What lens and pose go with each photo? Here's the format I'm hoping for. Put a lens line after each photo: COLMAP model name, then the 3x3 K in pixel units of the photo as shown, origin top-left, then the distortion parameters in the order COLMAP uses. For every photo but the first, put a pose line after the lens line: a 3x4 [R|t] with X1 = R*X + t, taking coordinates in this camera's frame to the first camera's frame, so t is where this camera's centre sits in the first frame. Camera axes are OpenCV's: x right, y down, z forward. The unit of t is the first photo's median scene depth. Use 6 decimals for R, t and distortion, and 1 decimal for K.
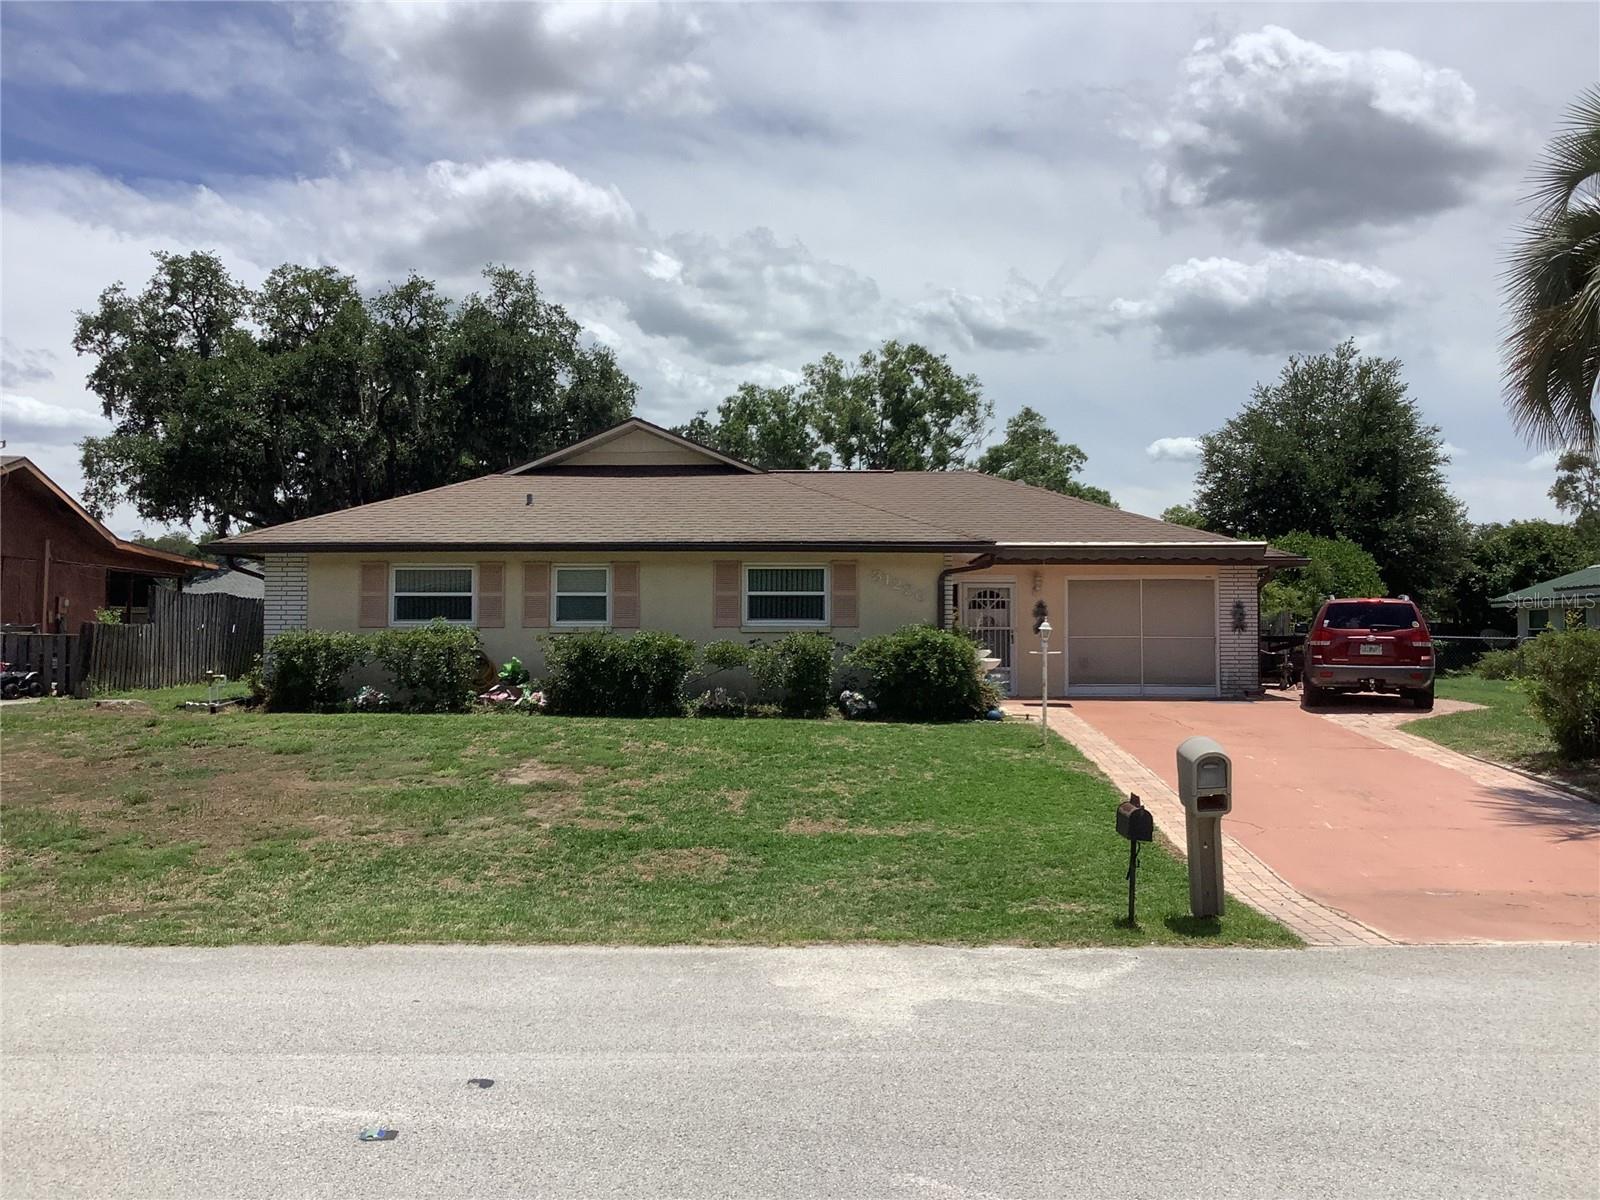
lens RADIAL K [[1443.6, 0, 800.0], [0, 1443.6, 600.0], [0, 0, 1]] dist [0.106011, -0.223617]
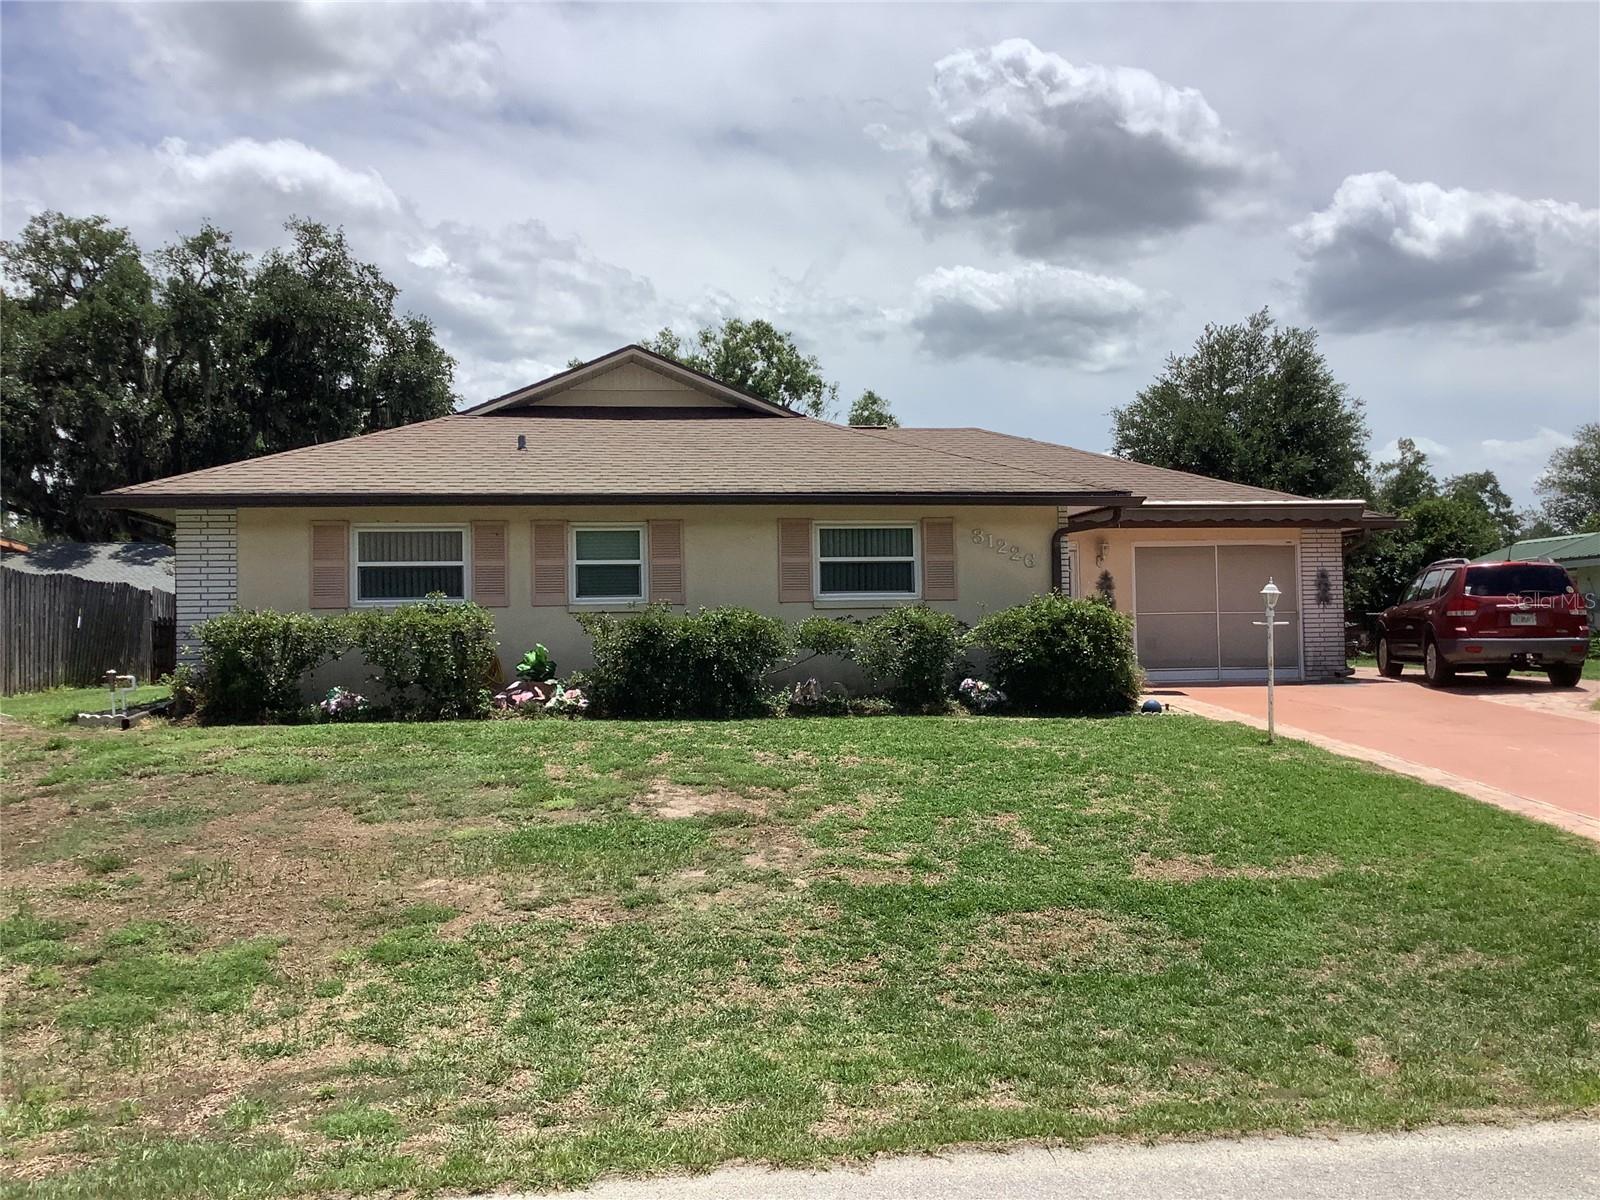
lens RADIAL K [[1443.6, 0, 800.0], [0, 1443.6, 600.0], [0, 0, 1]] dist [0.106011, -0.223617]
pose [[0.986006, -0.012512, 0.166240, -0.123577], [0.012648, 0.999920, 0.000241, 0.011920], [-0.166230, 0.001865, 0.986085, 0.153727]]
